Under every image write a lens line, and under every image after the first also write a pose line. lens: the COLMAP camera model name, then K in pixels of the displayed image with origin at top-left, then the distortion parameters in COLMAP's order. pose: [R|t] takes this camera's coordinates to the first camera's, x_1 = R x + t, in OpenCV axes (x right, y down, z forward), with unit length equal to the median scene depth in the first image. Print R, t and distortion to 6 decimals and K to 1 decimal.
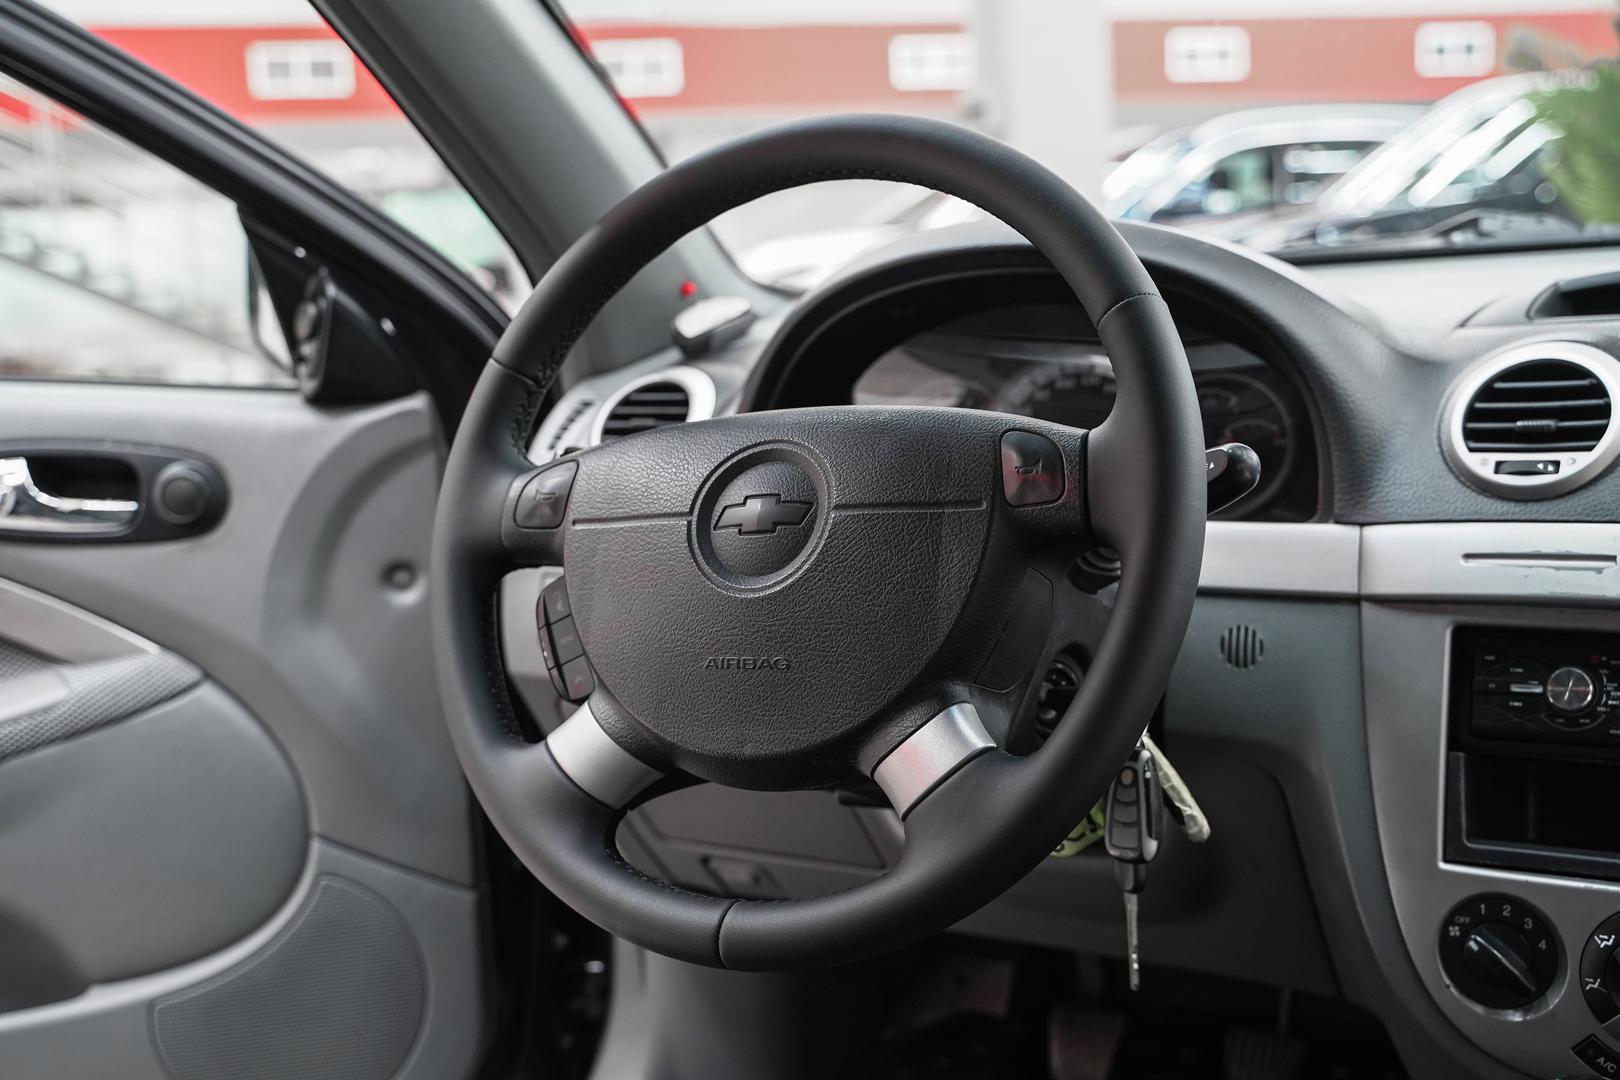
lens RADIAL K [[1866.1, 0, 810.0], [0, 1866.1, 540.0], [0, 0, 1]] dist [0.011605, 0.003252]
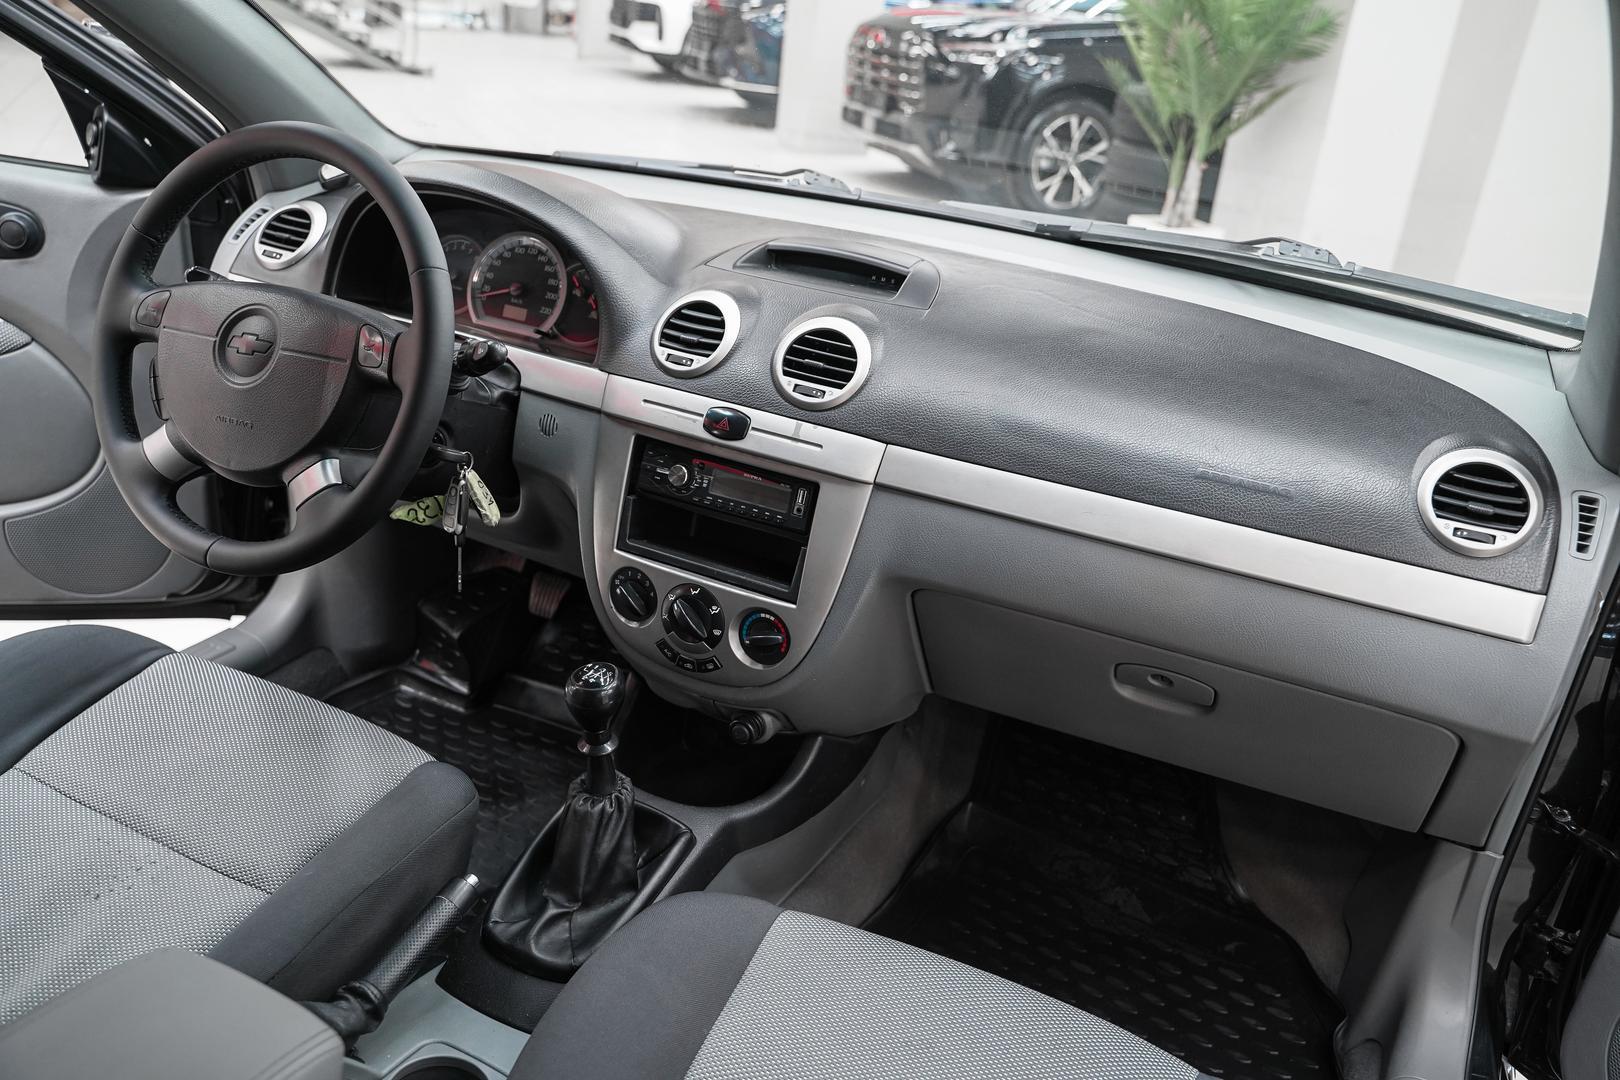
lens RADIAL K [[1294.4, 0, 810.0], [0, 1294.4, 540.0], [0, 0, 1]] dist [-0.014713, 0.006993]
pose [[0.986873, 0.110102, 0.118149, 0.379319], [-0.137788, 0.955623, 0.260381, -0.228925], [-0.084238, -0.273242, 0.958250, -0.351721]]
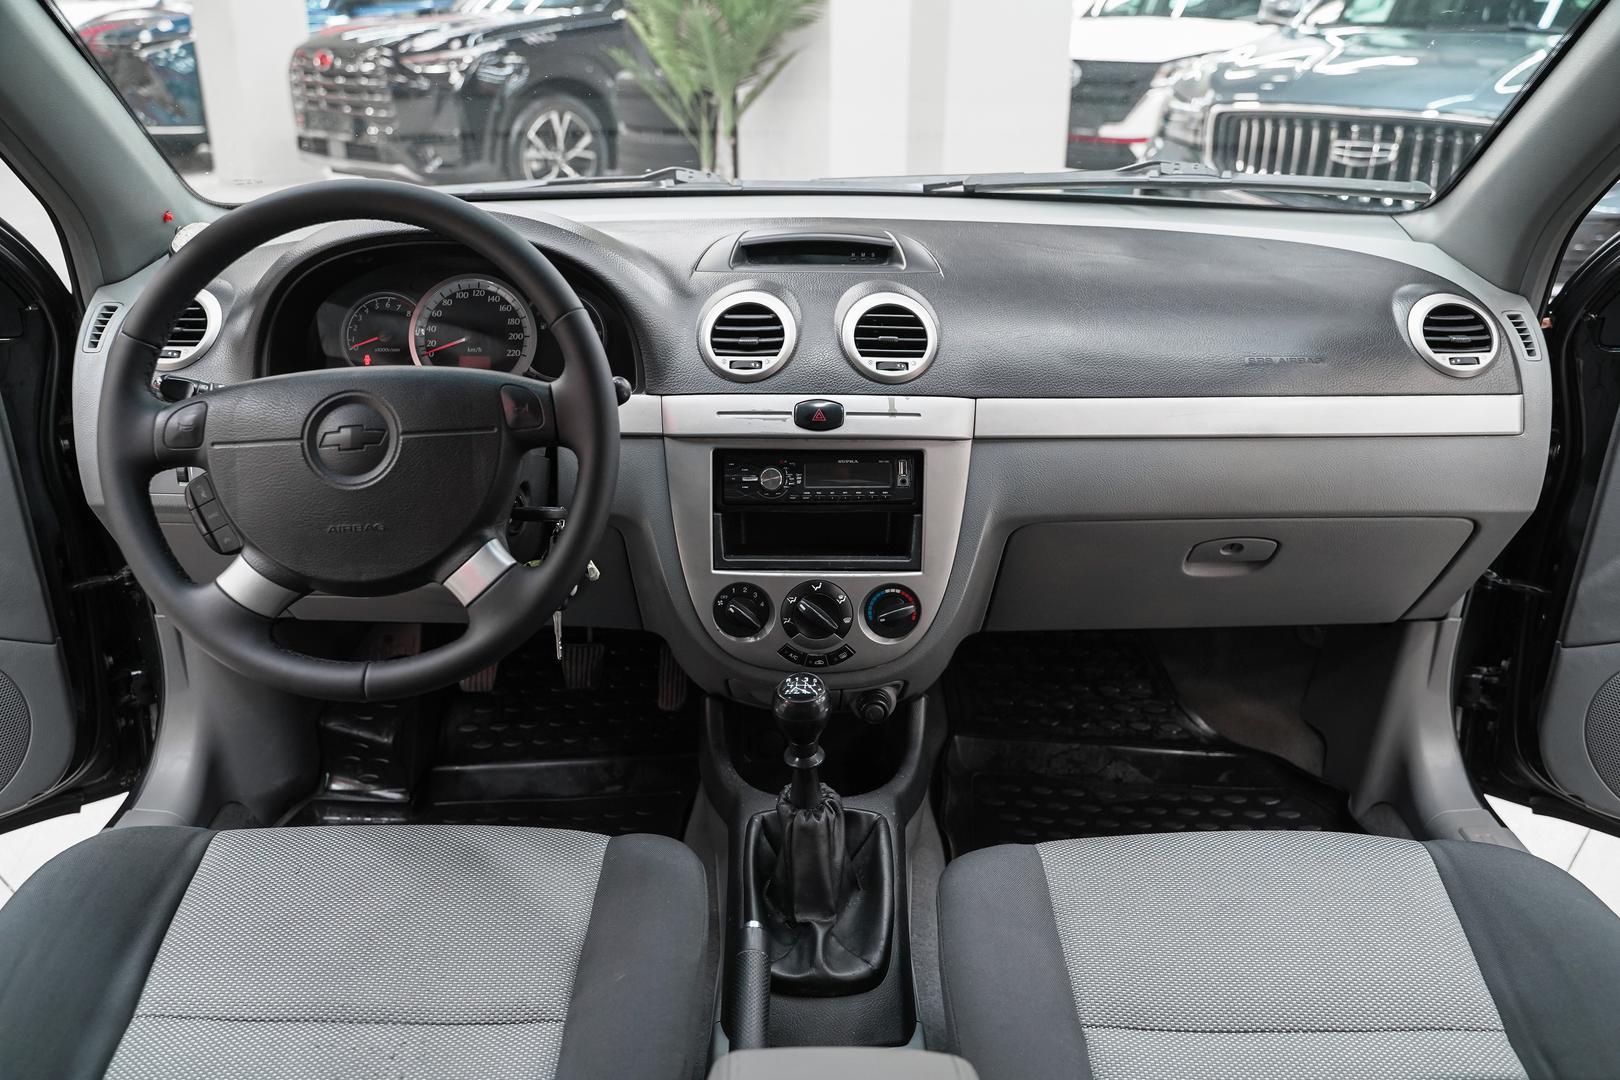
lens RADIAL K [[1296.7, 0, 810.0], [0, 1296.7, 540.0], [0, 0, 1]] dist [-0.008397, 0.000471]
pose [[0.864280, -0.135244, 0.484488, -0.228104], [0.019275, 0.971374, 0.236773, -0.177690], [-0.502641, -0.195300, 0.842146, -0.188515]]
